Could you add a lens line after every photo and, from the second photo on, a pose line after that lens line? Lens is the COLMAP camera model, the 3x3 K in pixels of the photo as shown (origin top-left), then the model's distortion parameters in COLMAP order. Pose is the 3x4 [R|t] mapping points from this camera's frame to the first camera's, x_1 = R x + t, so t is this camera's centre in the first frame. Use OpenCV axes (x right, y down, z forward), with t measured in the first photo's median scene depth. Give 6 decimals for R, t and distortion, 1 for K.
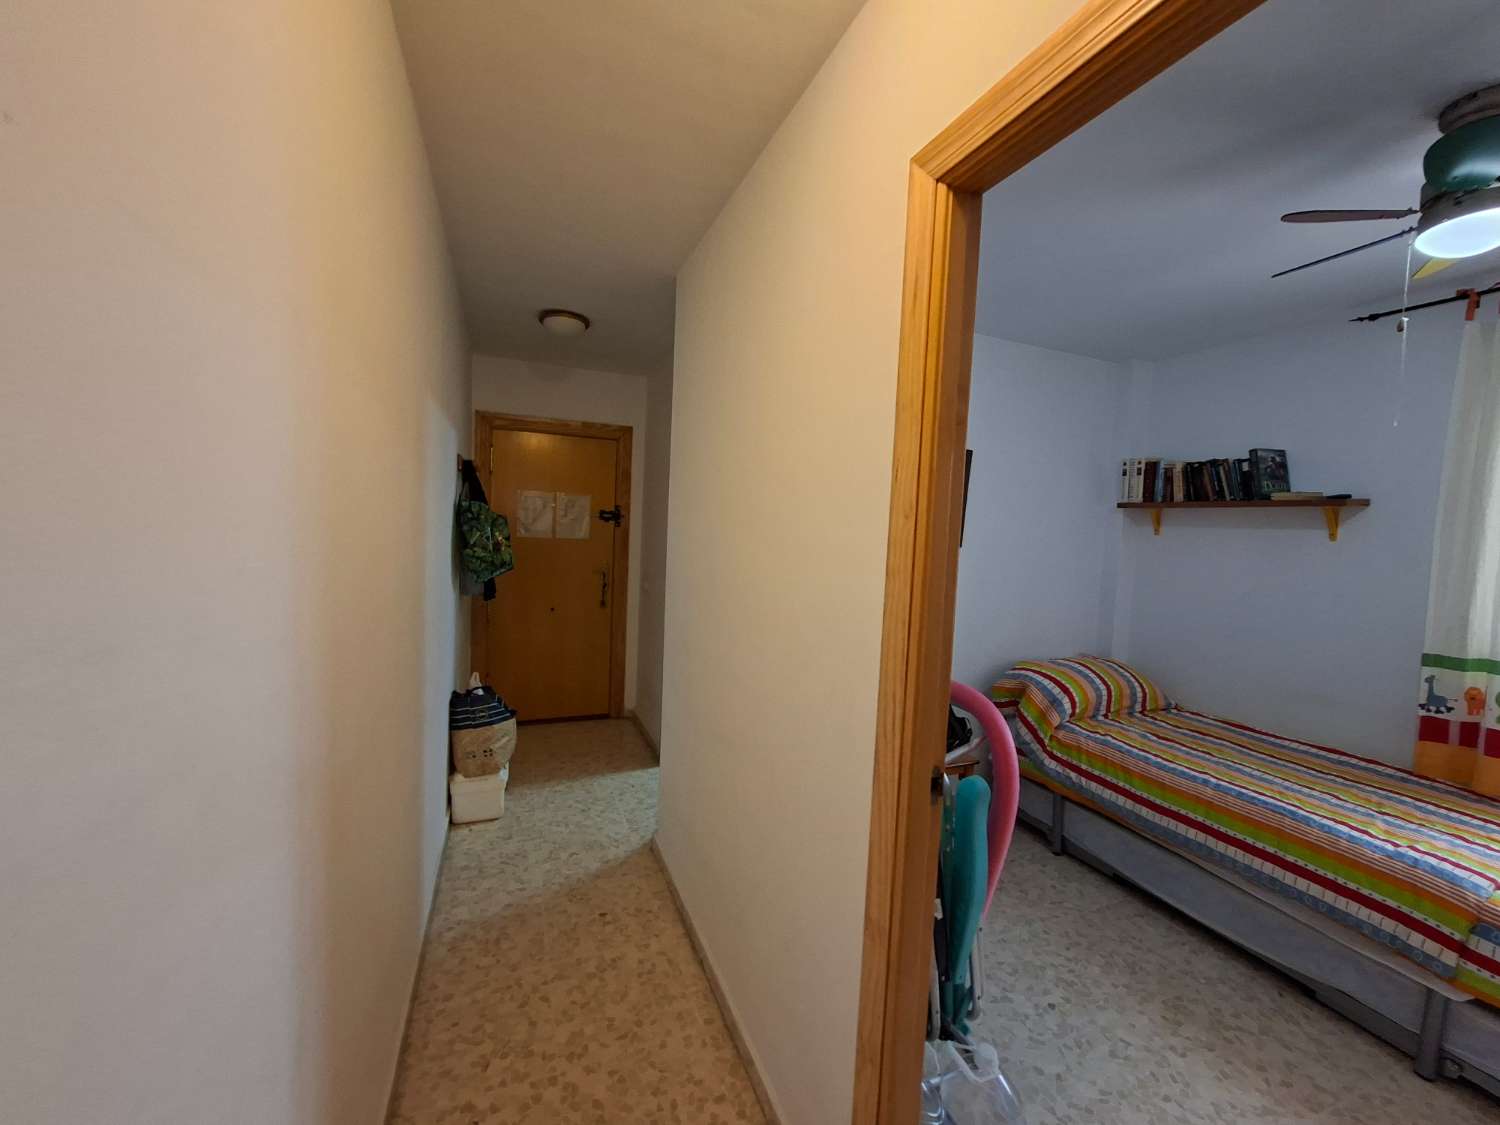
lens RADIAL K [[590.0, 0, 755.4], [0, 590.0, 556.7], [0, 0, 1]] dist [-0.003614, -0.000912]
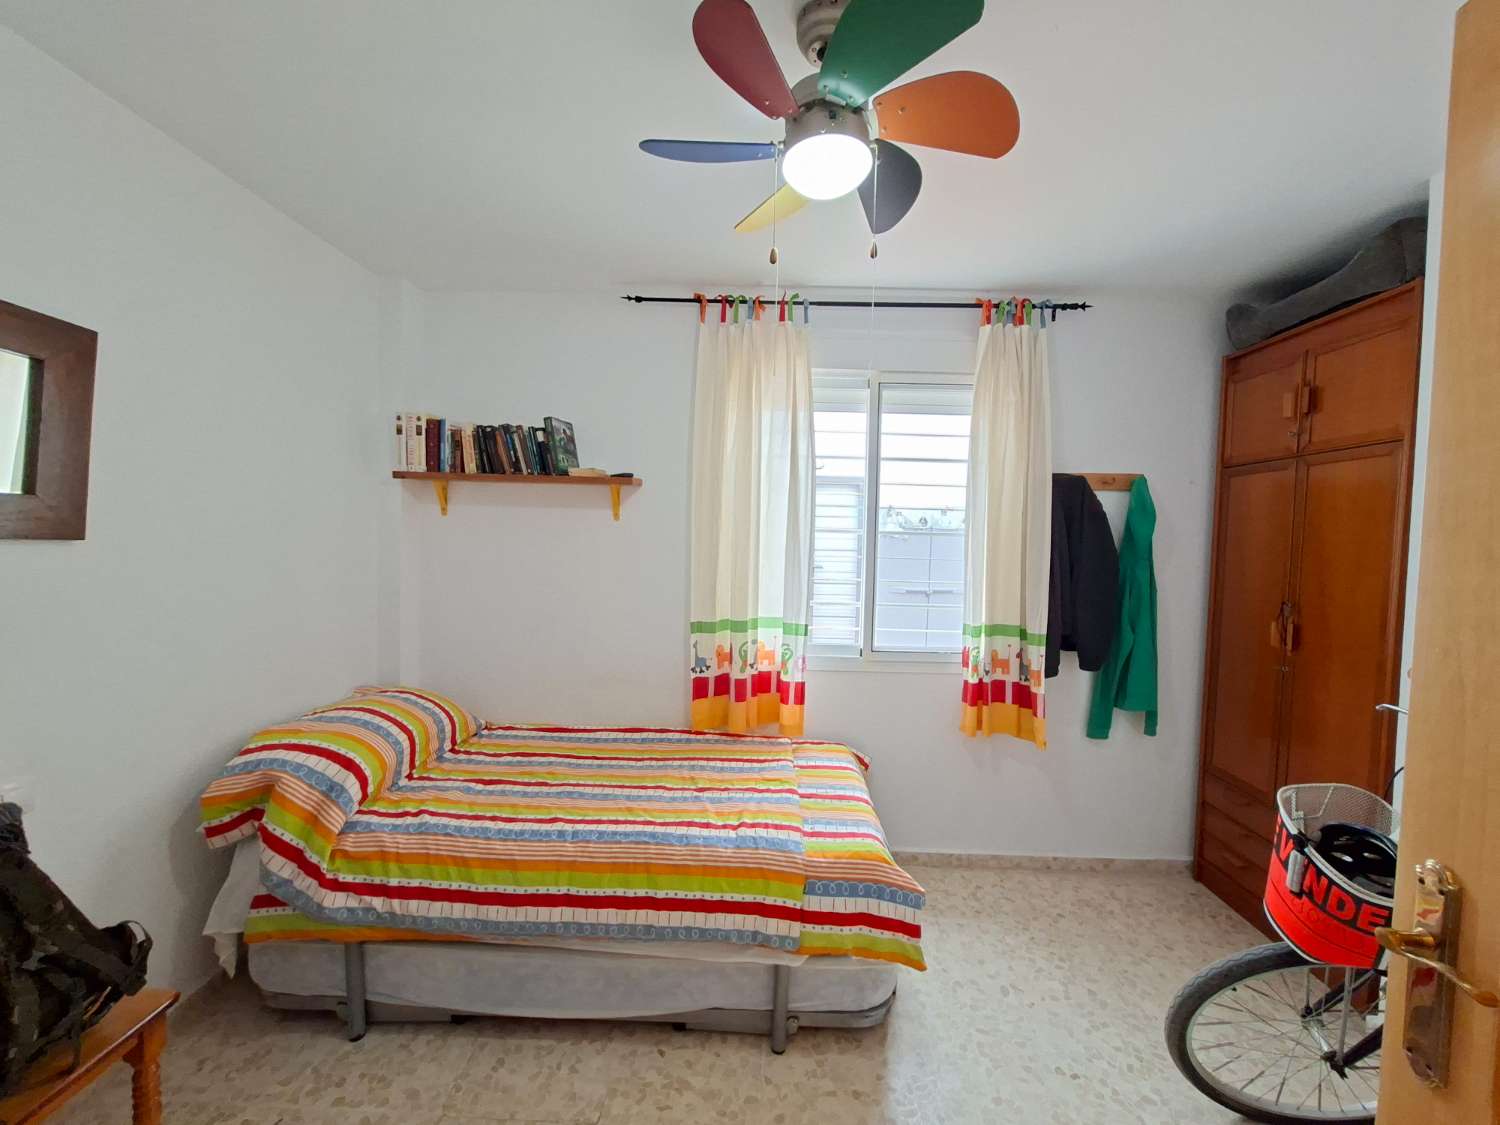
lens RADIAL K [[590.0, 0, 752.1], [0, 590.0, 564.0], [0, 0, 1]] dist [-0.003614, -0.000912]
pose [[0.411224, -0.070307, 0.908819, 0.171129], [0.038145, 0.997475, 0.059905, -0.004409], [-0.910736, 0.010032, 0.412868, 0.396999]]
